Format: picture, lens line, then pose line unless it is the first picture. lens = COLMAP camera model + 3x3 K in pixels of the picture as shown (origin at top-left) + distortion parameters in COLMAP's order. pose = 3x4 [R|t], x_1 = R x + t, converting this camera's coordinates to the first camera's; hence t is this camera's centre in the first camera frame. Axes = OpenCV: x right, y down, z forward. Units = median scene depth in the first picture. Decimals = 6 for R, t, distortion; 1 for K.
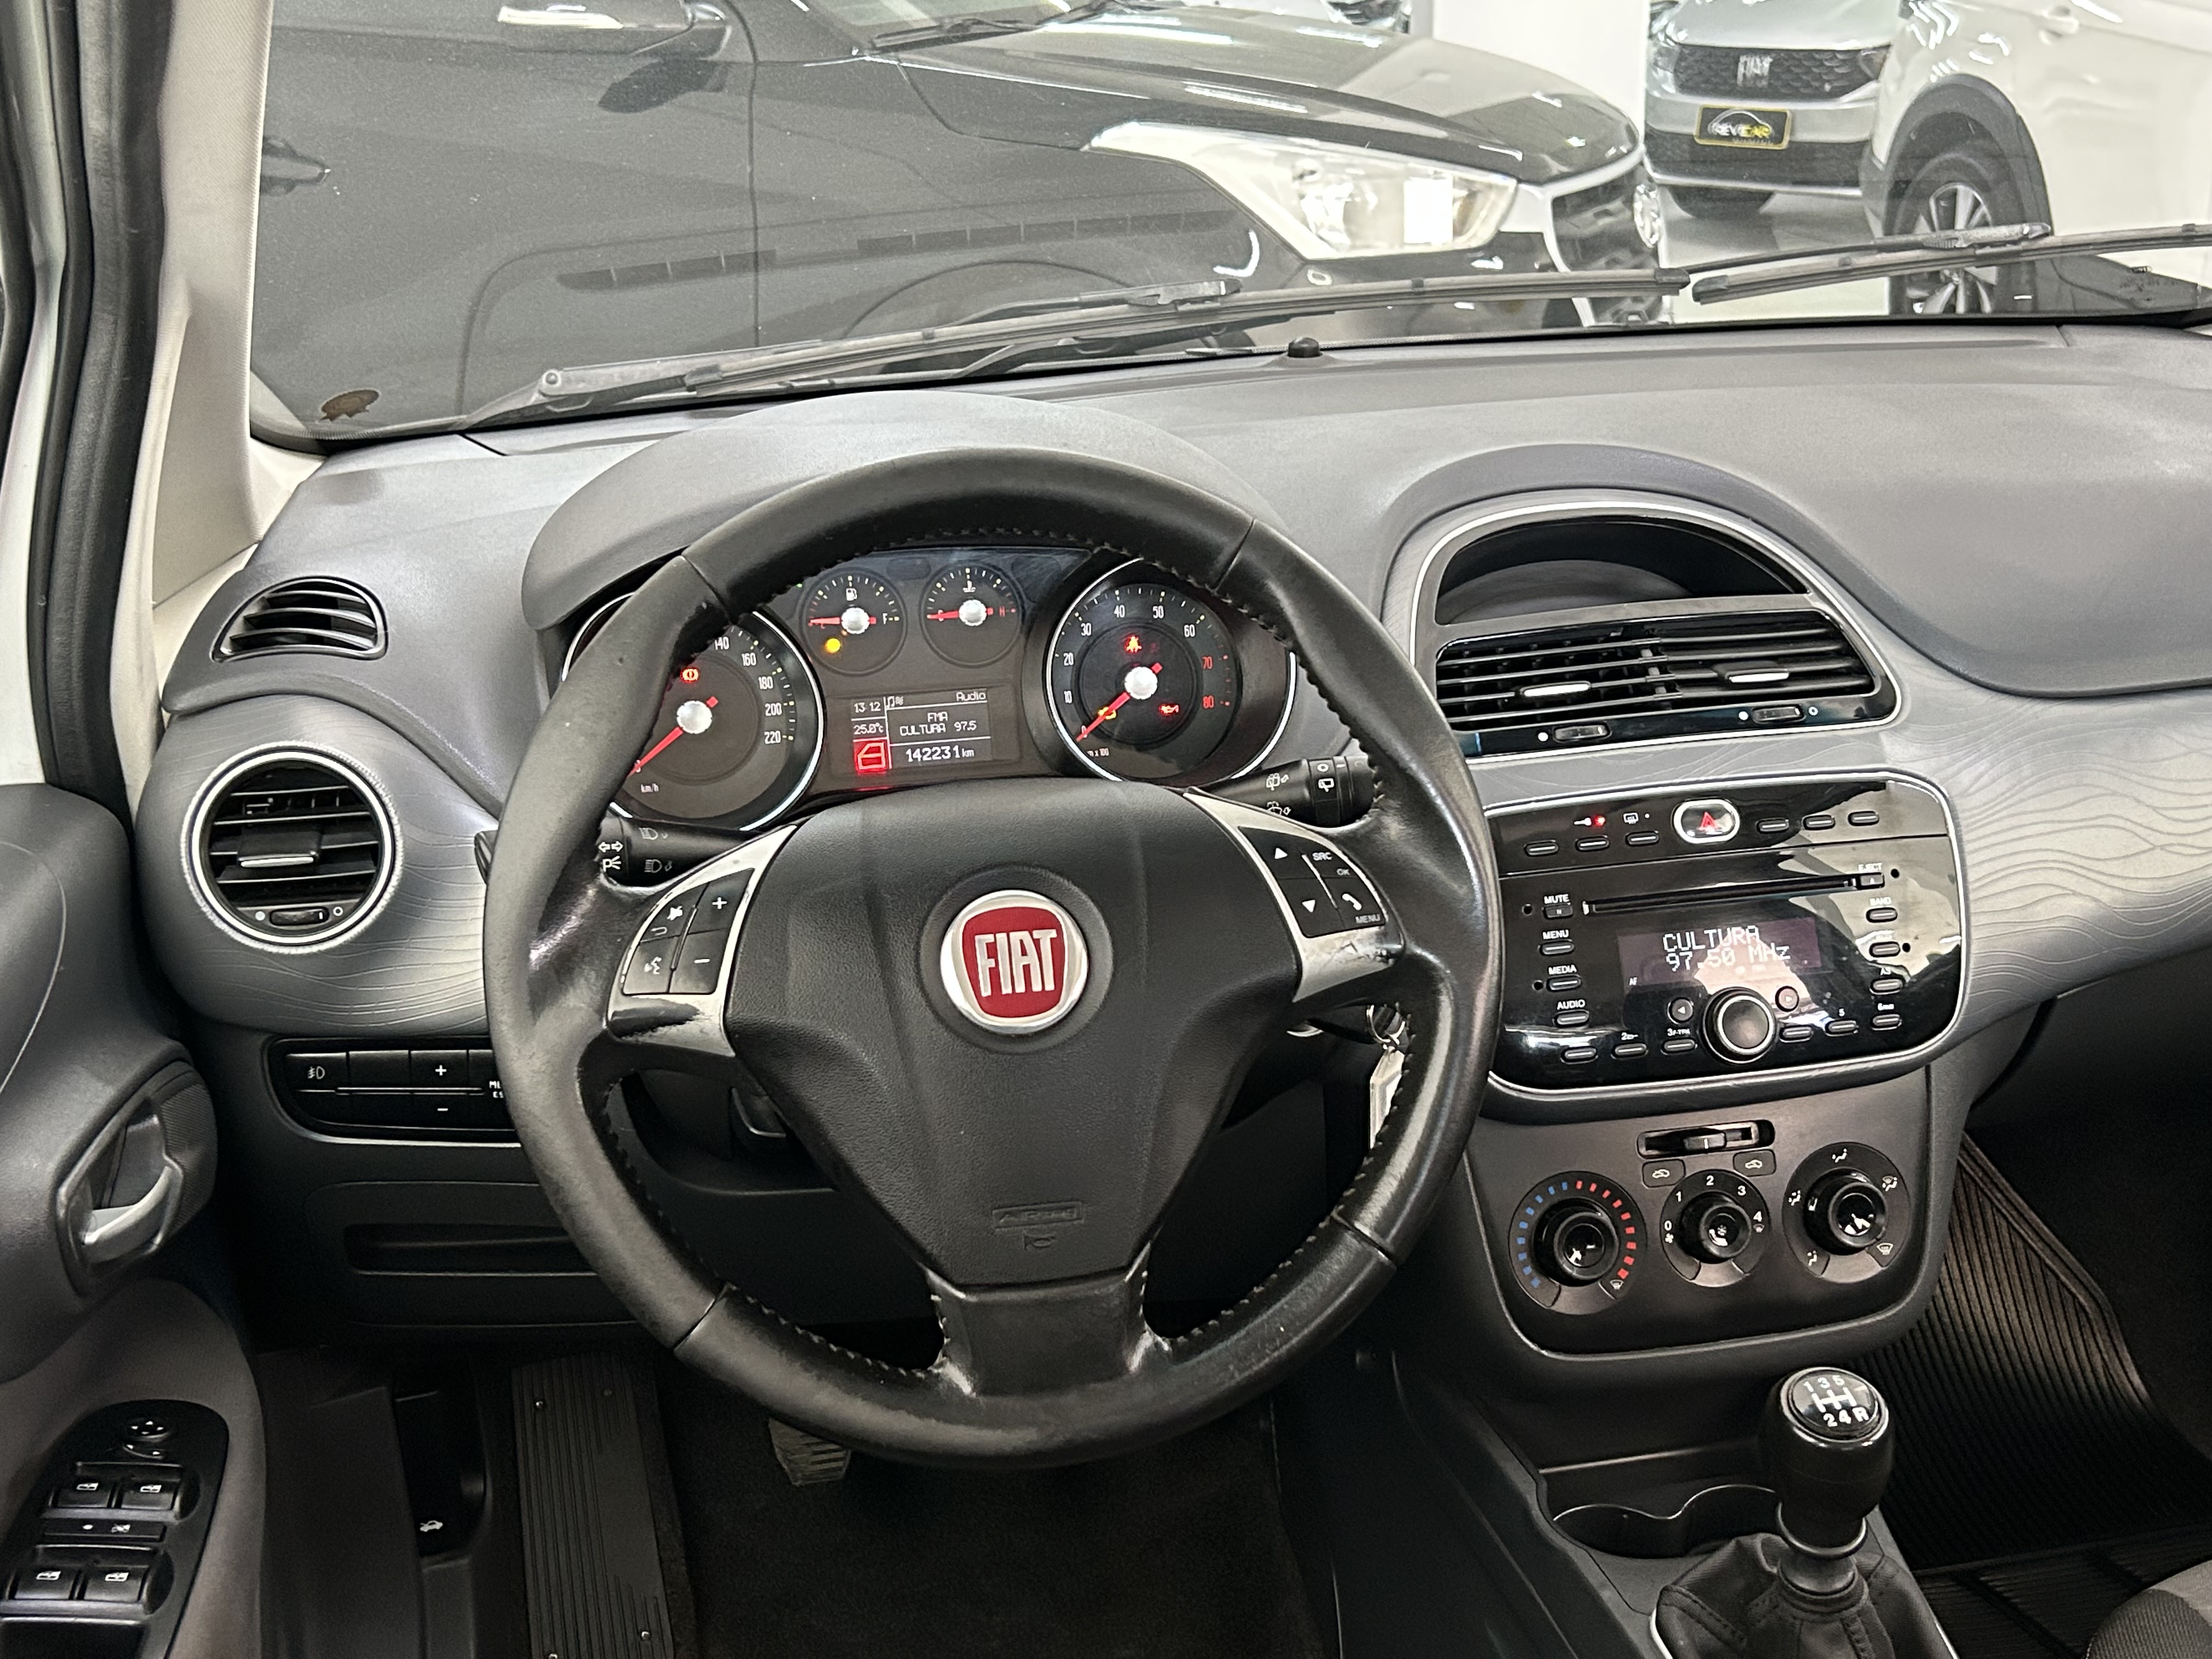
lens RADIAL K [[2528.8, 0, 1108.6], [0, 2528.8, 848.0], [0, 0, 1]] dist [0.045926, 0.000000]
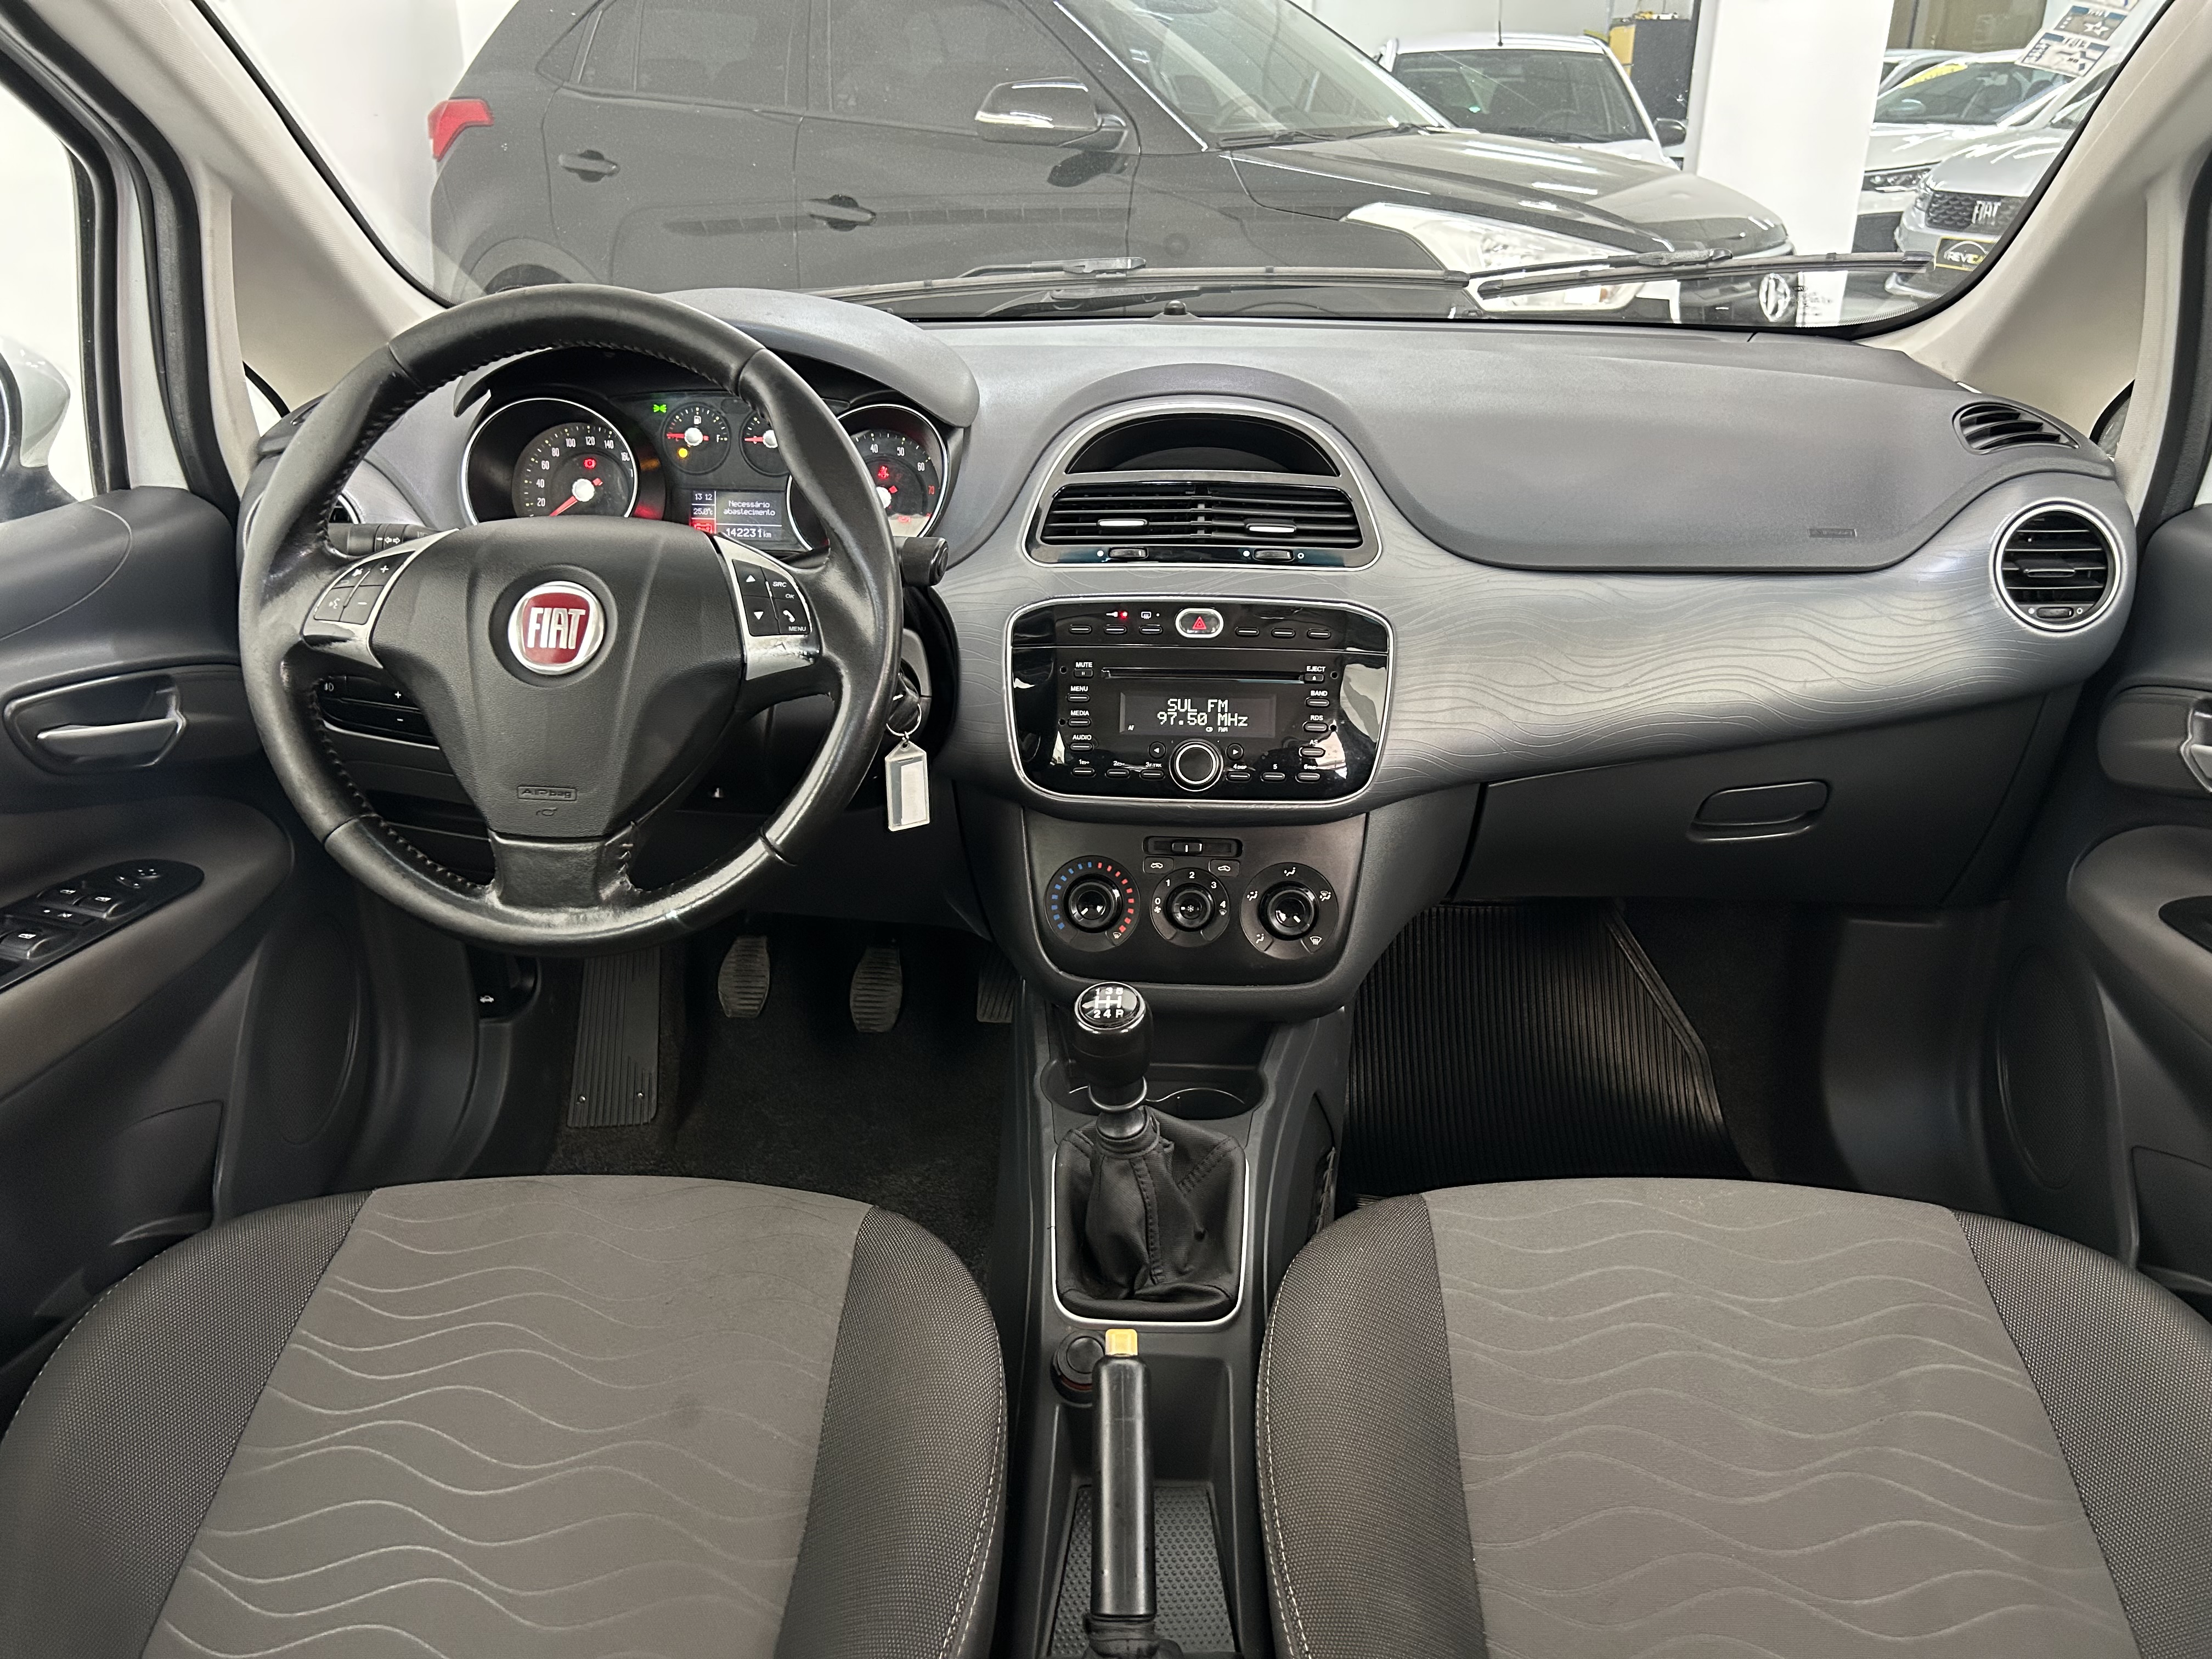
lens RADIAL K [[1659.4, 0, 1118.6], [0, 1659.4, 834.9], [0, 0, 1]] dist [0.051839, -0.066917]
pose [[0.966580, 0.128578, -0.221790, 0.404138], [-0.113659, 0.990388, 0.078820, 0.038749], [0.229793, -0.050978, 0.971904, 0.073808]]
